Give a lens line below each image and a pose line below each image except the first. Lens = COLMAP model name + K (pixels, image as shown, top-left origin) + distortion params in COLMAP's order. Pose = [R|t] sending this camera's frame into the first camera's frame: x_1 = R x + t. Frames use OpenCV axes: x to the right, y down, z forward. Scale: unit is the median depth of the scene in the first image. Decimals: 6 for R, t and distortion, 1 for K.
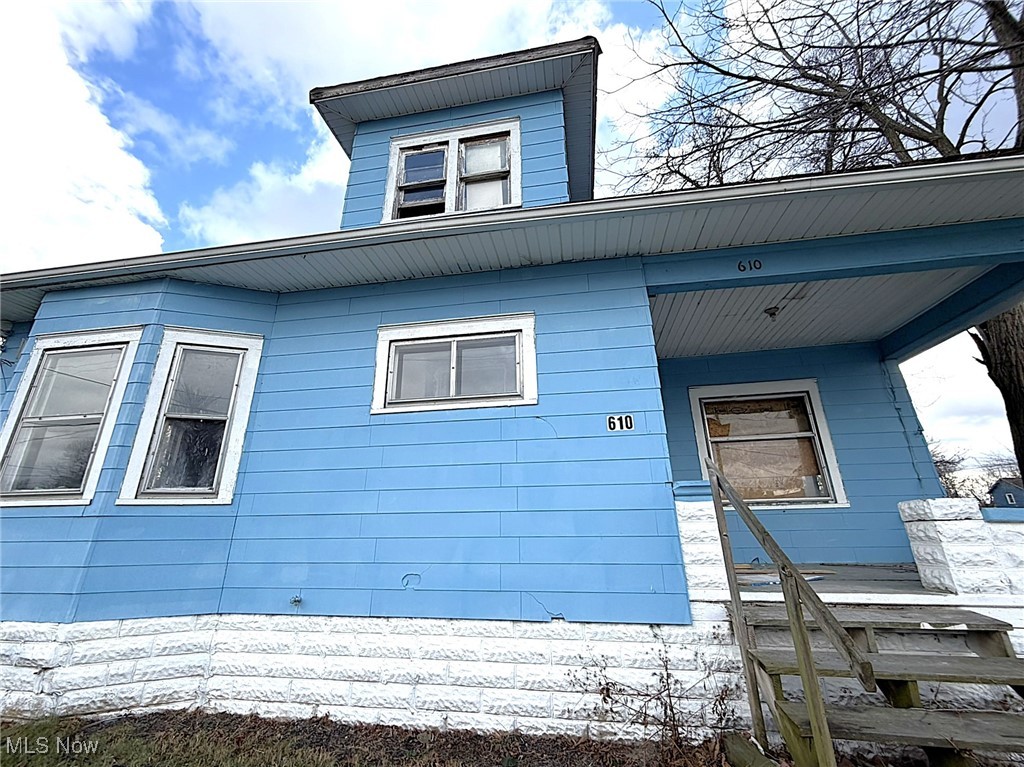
lens RADIAL K [[412.7, 0, 512.0], [0, 412.7, 383.5], [0, 0, 1]] dist [-0.001046, -0.000589]
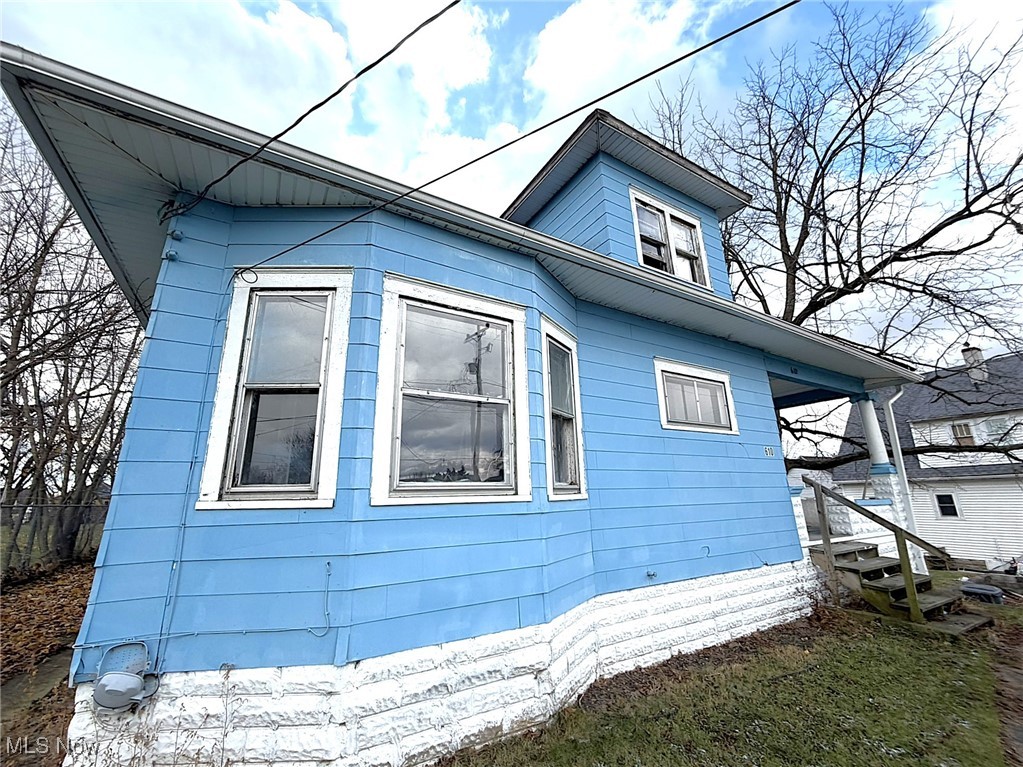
lens RADIAL K [[420.0, 0, 507.2], [0, 420.0, 388.9], [0, 0, 1]] dist [-0.003815, -0.000390]
pose [[0.772868, 0.156500, 0.614966, -1.693693], [-0.189229, 0.981859, -0.012053, 0.066881], [-0.605696, -0.107054, 0.788461, 0.310462]]
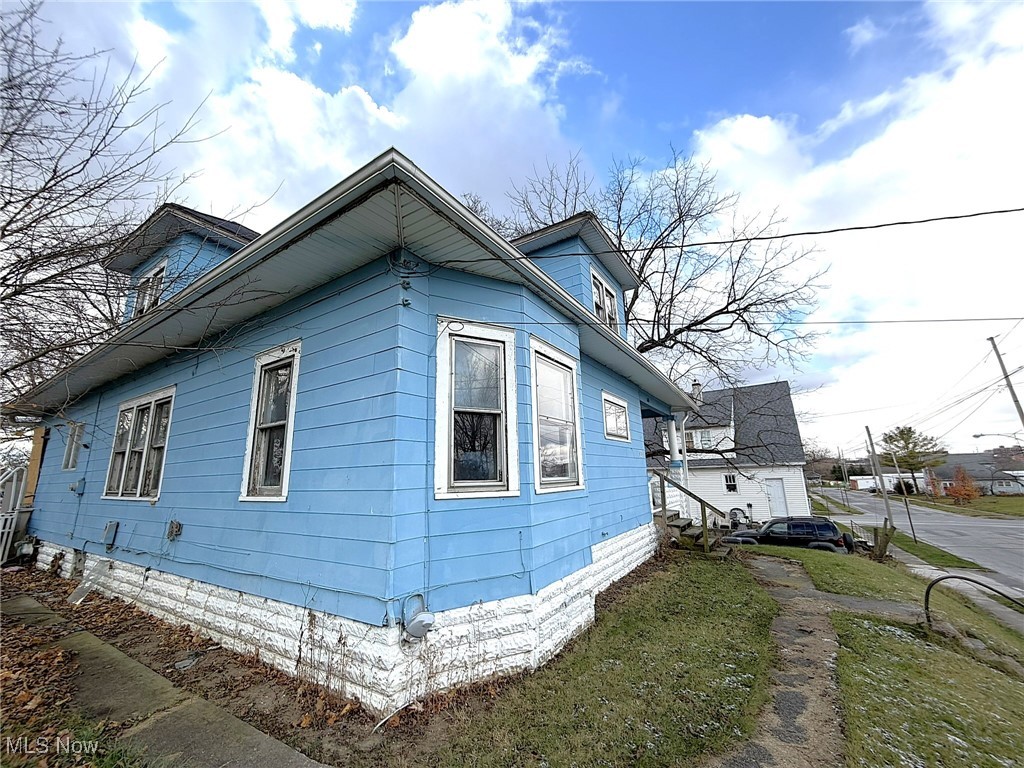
lens RADIAL K [[407.6, 0, 507.5], [0, 407.6, 389.4], [0, 0, 1]] dist [0.001682, -0.000489]
pose [[0.404800, 0.192253, 0.893966, -2.506511], [-0.273683, 0.958304, -0.082162, 0.148168], [-0.872488, -0.211404, 0.440538, 0.672509]]
